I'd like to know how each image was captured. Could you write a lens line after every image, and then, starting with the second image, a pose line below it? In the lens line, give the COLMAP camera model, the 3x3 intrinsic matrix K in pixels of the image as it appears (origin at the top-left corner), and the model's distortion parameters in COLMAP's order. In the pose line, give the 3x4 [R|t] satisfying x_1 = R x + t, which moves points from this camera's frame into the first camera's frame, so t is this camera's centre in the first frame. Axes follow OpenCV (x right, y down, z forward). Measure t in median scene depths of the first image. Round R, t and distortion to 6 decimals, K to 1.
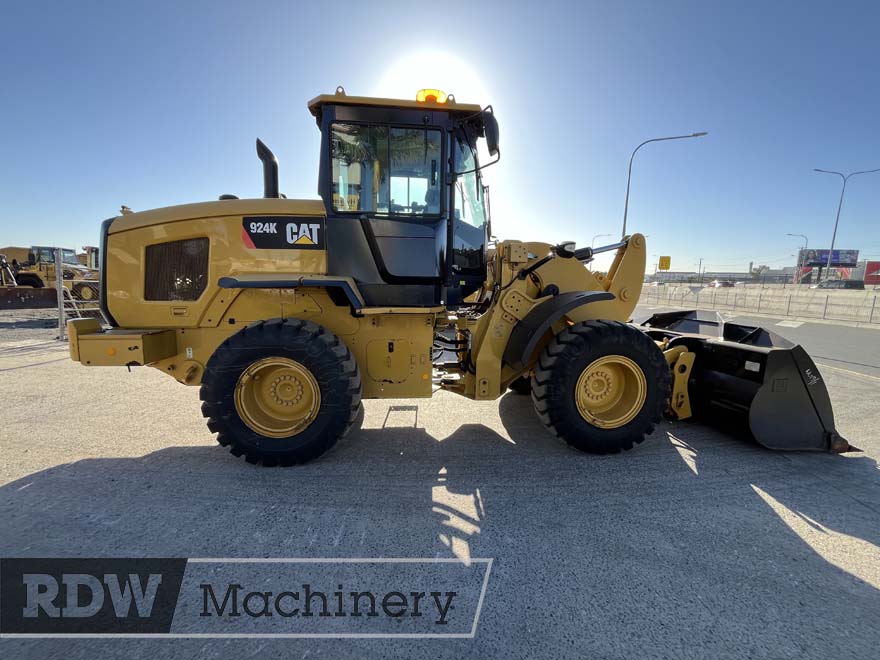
lens RADIAL K [[357.6, 0, 439.7], [0, 357.6, 331.1], [0, 0, 1]] dist [-0.002039, -0.000226]
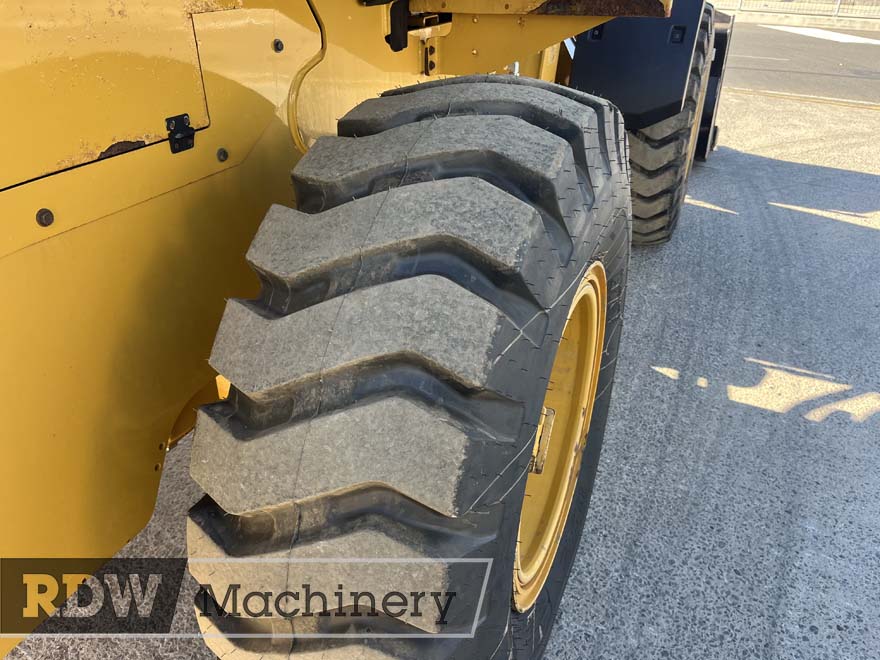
lens RADIAL K [[675.8, 0, 438.3], [0, 675.8, 336.5], [0, 0, 1]] dist [0.038040, -0.011207]
pose [[0.477902, -0.441023, 0.759677, -0.722935], [0.115331, 0.888845, 0.443457, -0.073344], [-0.870809, -0.124314, 0.475644, 0.769197]]
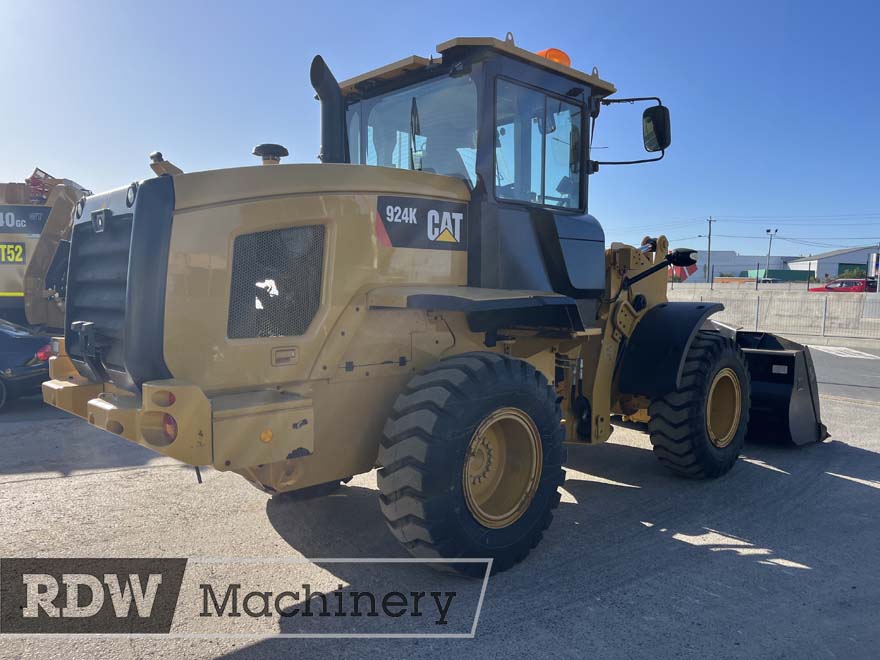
lens RADIAL K [[675.8, 0, 432.5], [0, 675.8, 335.9], [0, 0, 1]] dist [0.038040, -0.011207]
pose [[0.787672, -0.053122, 0.613801, -1.203369], [0.083722, 0.996263, -0.021215, -0.044497], [-0.610380, 0.068100, 0.789176, 0.032318]]
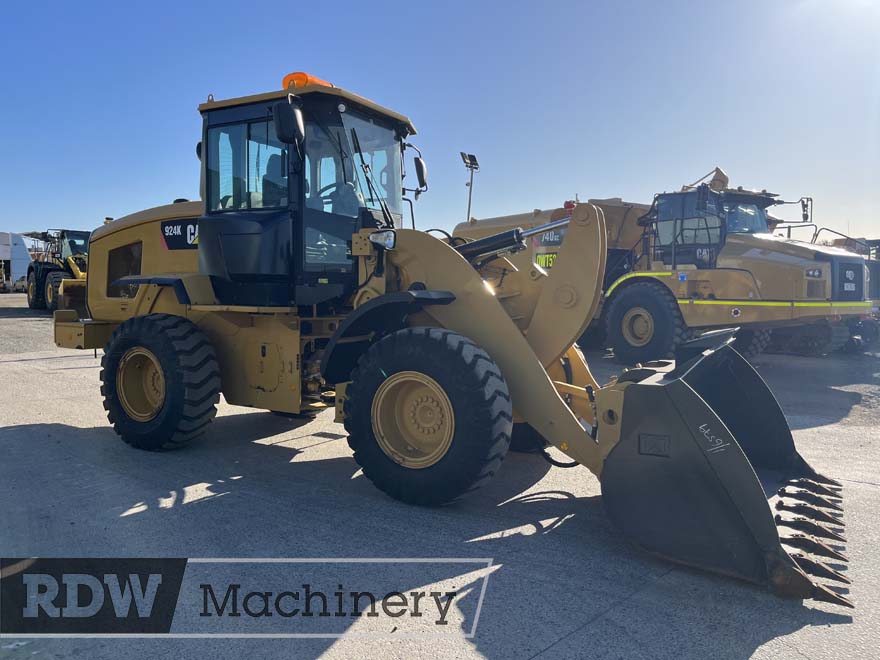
lens RADIAL K [[675.8, 0, 434.2], [0, 675.8, 329.8], [0, 0, 1]] dist [0.038040, -0.011207]
pose [[0.809007, 0.035371, -0.586734, 1.343313], [-0.077027, 0.995960, -0.046167, 0.040435], [0.582730, 0.082544, 0.808463, -0.162910]]
